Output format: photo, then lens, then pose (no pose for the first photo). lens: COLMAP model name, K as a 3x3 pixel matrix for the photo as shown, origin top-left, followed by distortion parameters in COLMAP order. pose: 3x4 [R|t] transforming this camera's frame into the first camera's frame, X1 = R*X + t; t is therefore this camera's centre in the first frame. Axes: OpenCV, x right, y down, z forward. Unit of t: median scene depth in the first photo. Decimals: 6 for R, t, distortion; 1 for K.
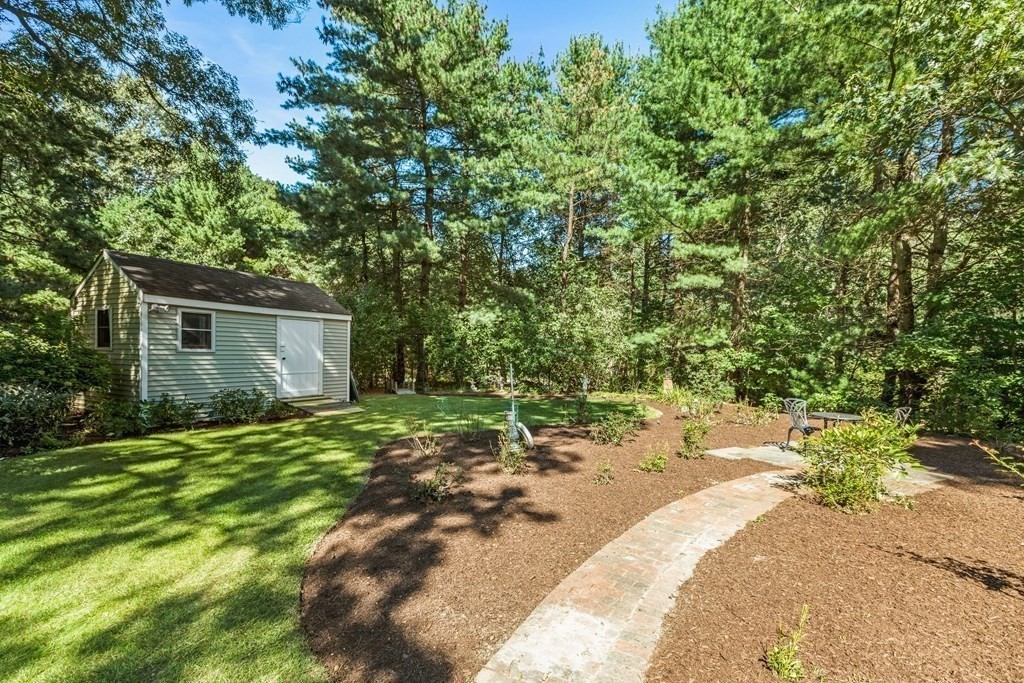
lens RADIAL K [[464.4, 0, 503.5], [0, 464.4, 370.3], [0, 0, 1]] dist [-0.000925, -0.000585]
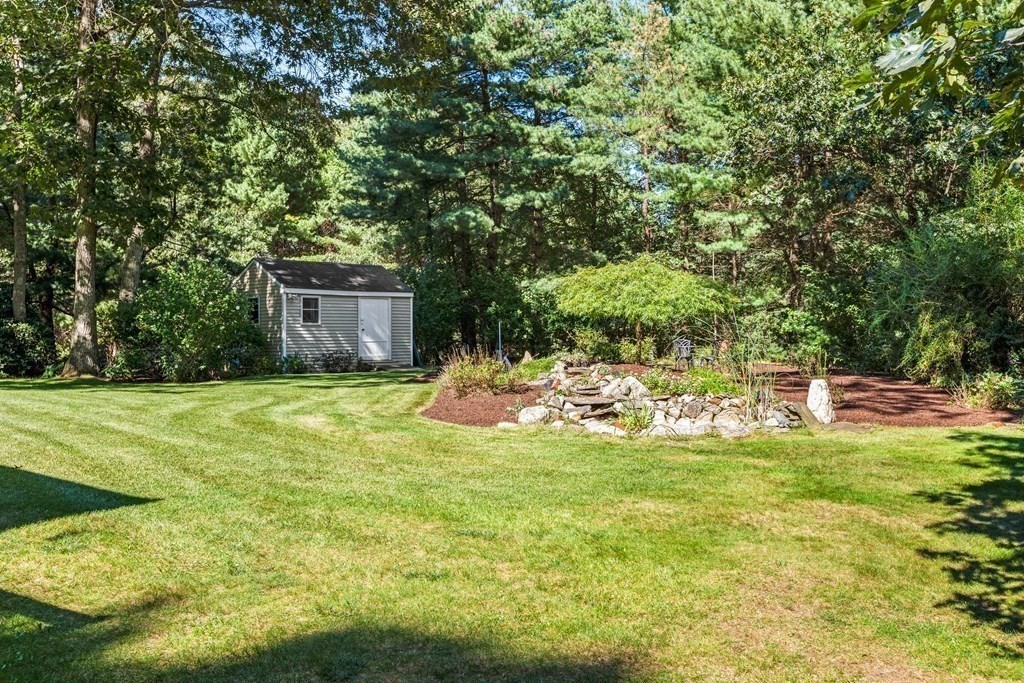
lens RADIAL K [[1039.8, 0, 512.0], [0, 1039.8, 340.4], [0, 0, 1]] dist [-0.006200, 0.000000]
pose [[0.972636, -0.029553, -0.230445, 0.418684], [0.020640, 0.998946, -0.040993, 0.093270], [0.231414, 0.035115, 0.972221, -1.212440]]
